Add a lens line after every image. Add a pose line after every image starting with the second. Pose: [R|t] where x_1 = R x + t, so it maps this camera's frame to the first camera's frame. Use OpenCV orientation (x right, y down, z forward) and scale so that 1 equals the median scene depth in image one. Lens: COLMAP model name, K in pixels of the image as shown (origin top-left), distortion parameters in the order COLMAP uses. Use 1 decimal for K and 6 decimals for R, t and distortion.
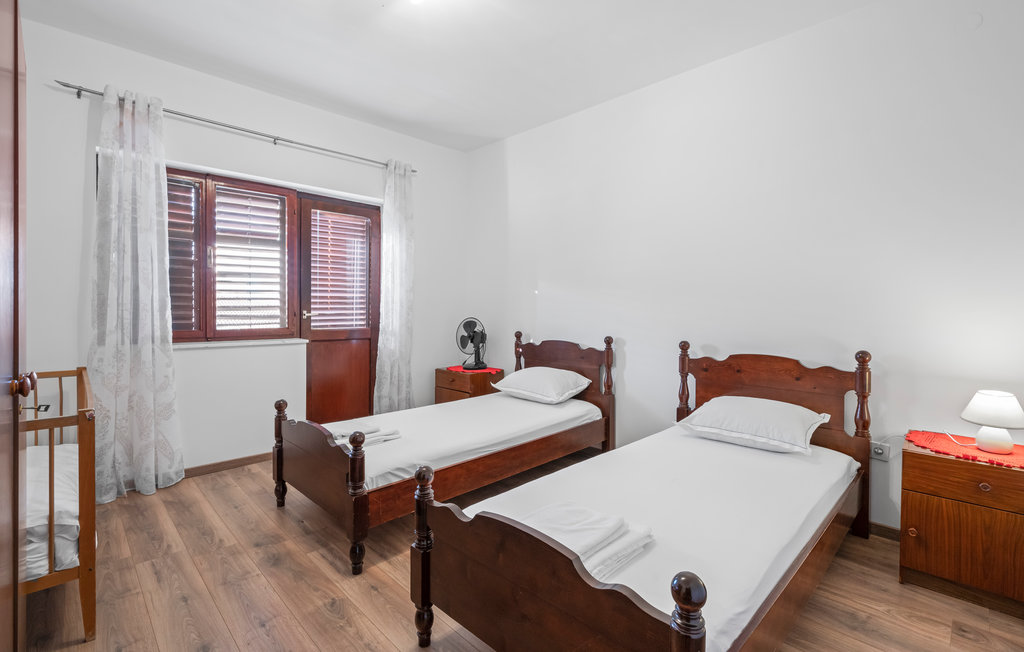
lens RADIAL K [[449.8, 0, 511.4], [0, 449.8, 307.4], [0, 0, 1]] dist [-0.000046, 0.000066]
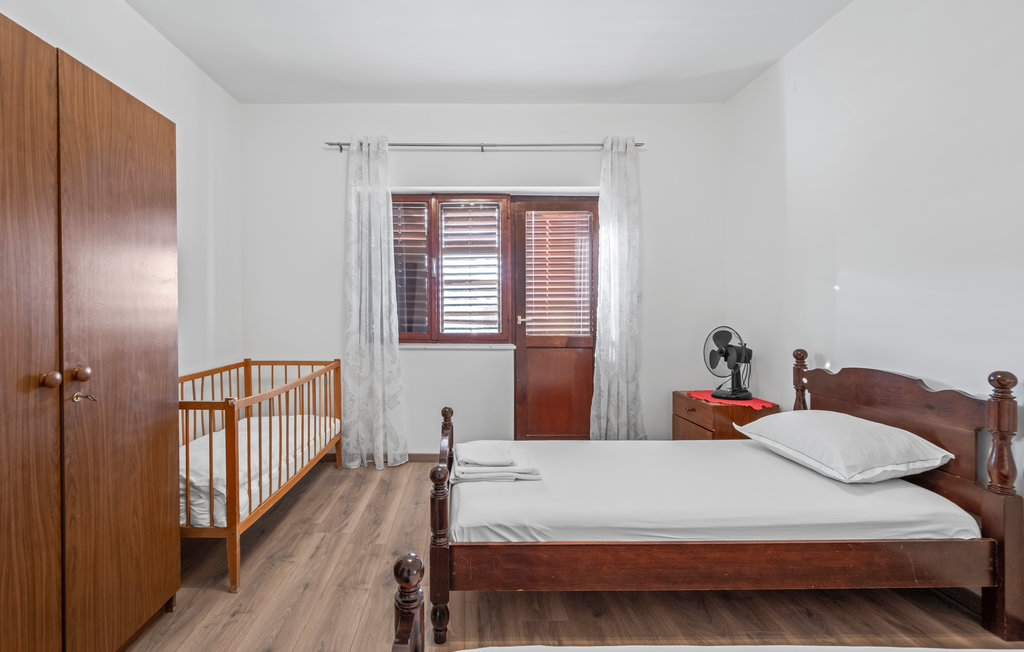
lens RADIAL K [[419.3, 0, 510.7], [0, 419.3, 313.5], [0, 0, 1]] dist [0.001444, 0.000014]
pose [[0.711395, -0.002259, -0.702788, 0.166894], [0.001617, 0.999997, -0.001578, 0.003186], [0.702790, -0.000013, 0.711397, 0.334282]]
